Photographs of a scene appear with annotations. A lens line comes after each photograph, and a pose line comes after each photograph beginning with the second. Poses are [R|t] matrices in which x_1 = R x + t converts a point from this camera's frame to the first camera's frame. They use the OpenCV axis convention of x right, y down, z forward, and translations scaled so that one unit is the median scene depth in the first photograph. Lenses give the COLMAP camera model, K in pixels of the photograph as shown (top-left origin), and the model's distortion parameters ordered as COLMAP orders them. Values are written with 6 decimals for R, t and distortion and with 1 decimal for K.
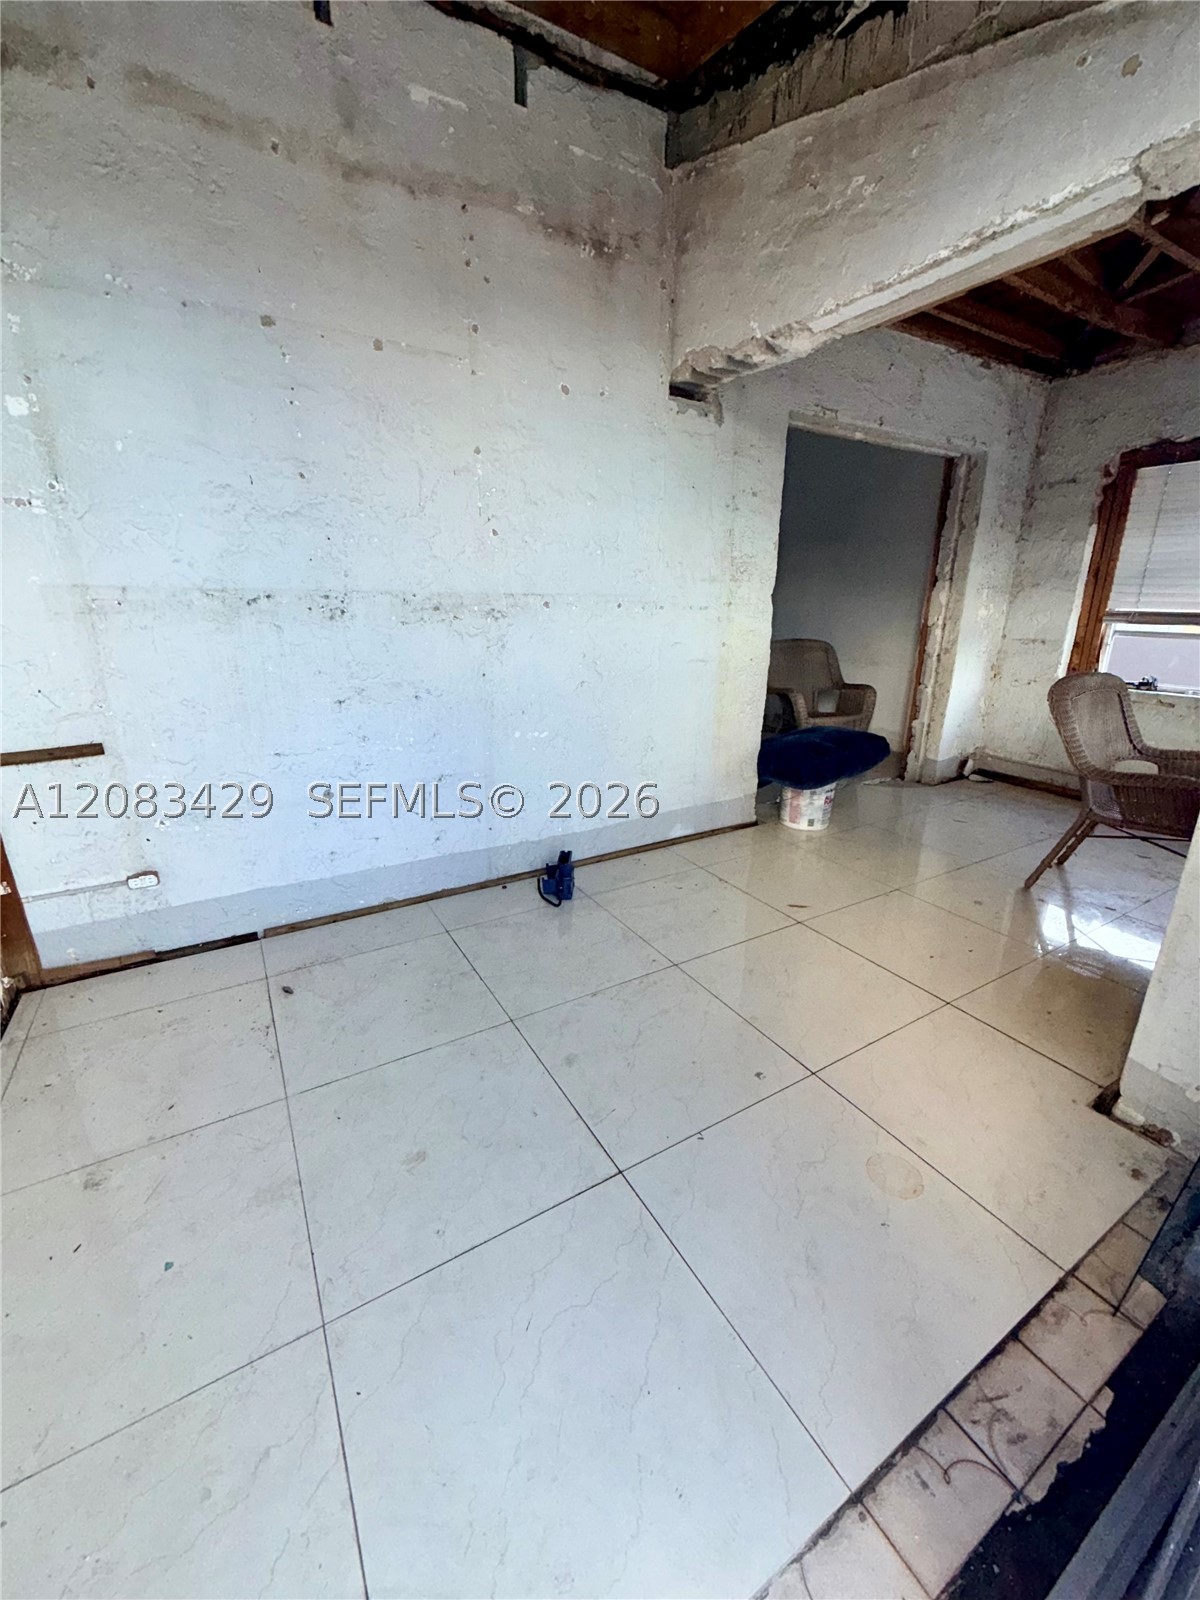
lens RADIAL K [[638.5, 0, 602.5], [0, 638.5, 798.9], [0, 0, 1]] dist [-0.000573, 0.000198]
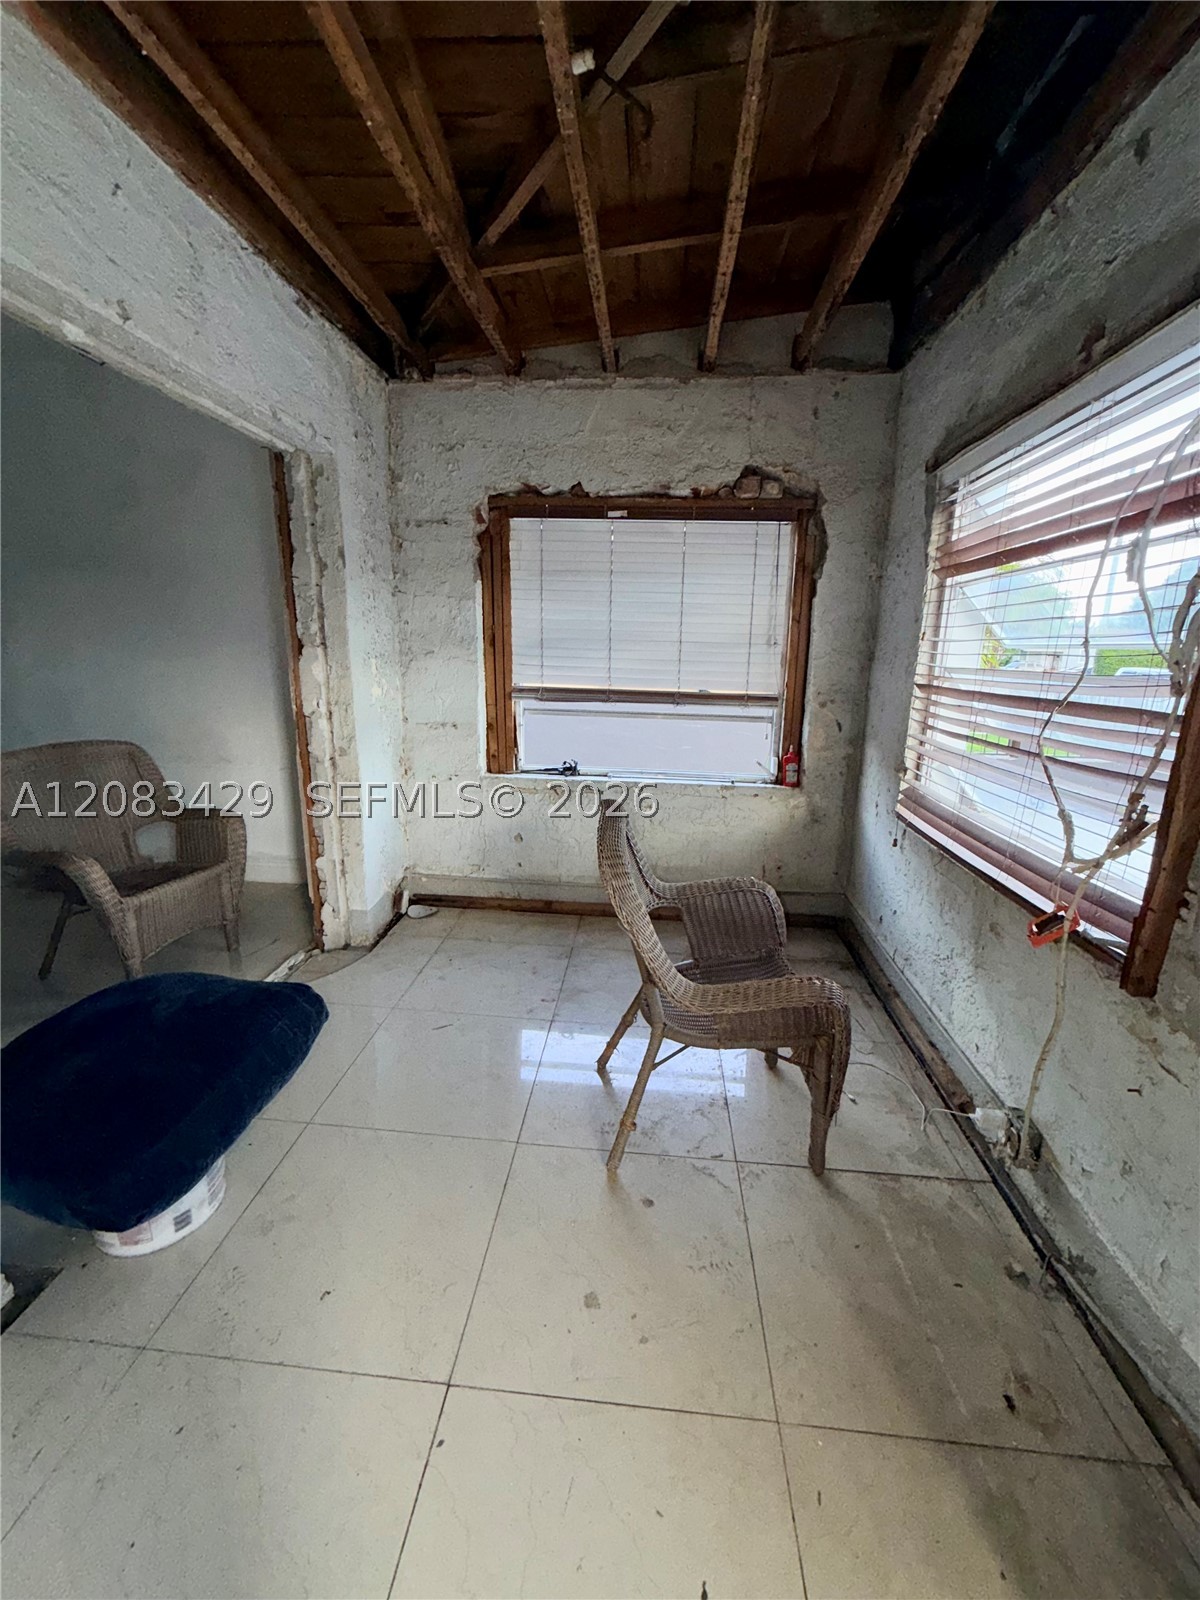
lens RADIAL K [[638.5, 0, 602.1], [0, 638.5, 797.3], [0, 0, 1]] dist [-0.000573, 0.000198]
pose [[0.584612, -0.178715, 0.791384, 0.176097], [0.226996, 0.972510, 0.051931, -0.166992], [-0.778910, 0.149282, 0.609109, 0.419419]]
